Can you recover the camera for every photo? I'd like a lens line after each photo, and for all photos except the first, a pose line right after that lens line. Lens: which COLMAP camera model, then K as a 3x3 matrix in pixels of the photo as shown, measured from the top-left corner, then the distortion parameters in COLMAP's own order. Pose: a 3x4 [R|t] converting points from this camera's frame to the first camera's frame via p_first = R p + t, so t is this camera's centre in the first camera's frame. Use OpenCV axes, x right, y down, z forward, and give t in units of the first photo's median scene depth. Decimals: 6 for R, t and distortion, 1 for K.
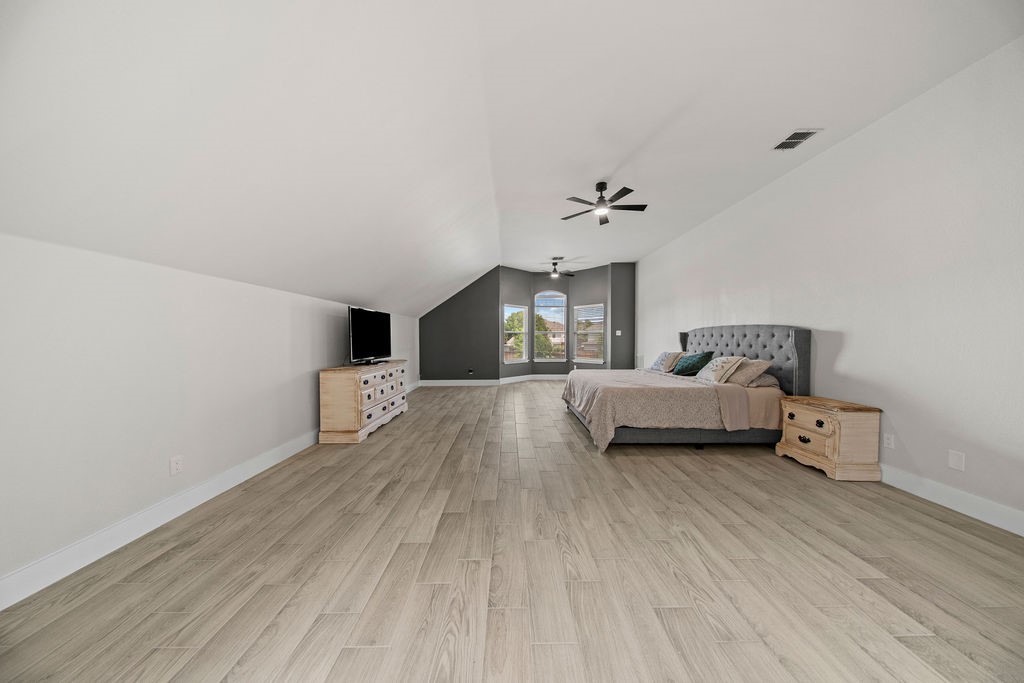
lens RADIAL K [[311.6, 0, 506.4], [0, 311.6, 335.0], [0, 0, 1]] dist [-0.000529, -0.000086]
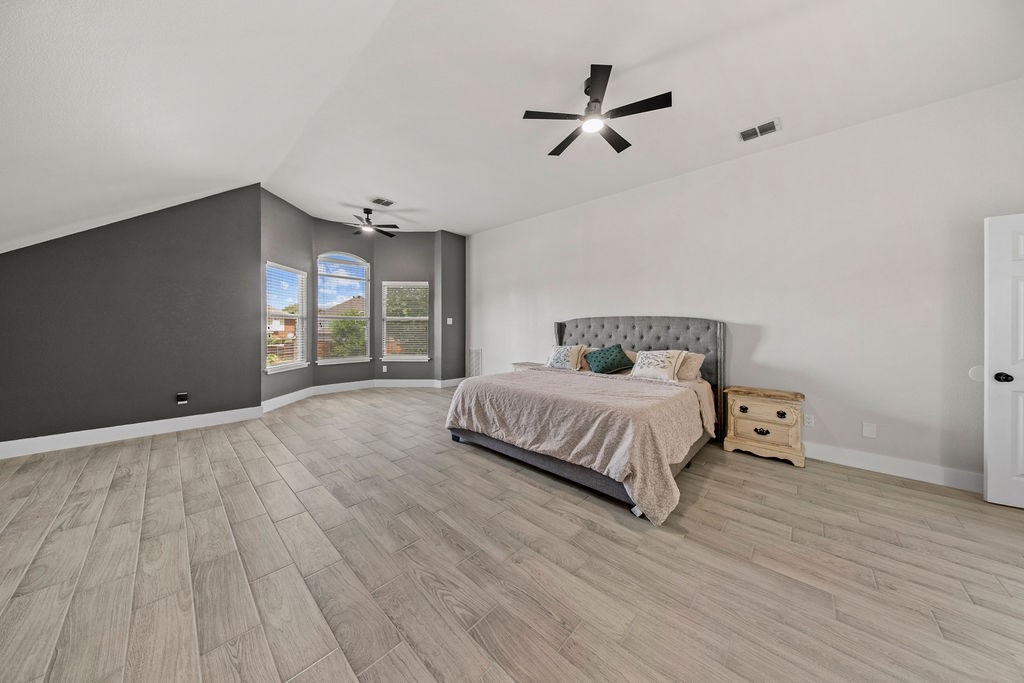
lens RADIAL K [[324.2, 0, 510.6], [0, 324.2, 328.6], [0, 0, 1]] dist [-0.002093, -0.000229]
pose [[0.676534, 0.006714, 0.736381, -0.264190], [-0.019009, 0.999784, 0.008348, 0.005781], [-0.736166, -0.019646, 0.676516, 0.637707]]
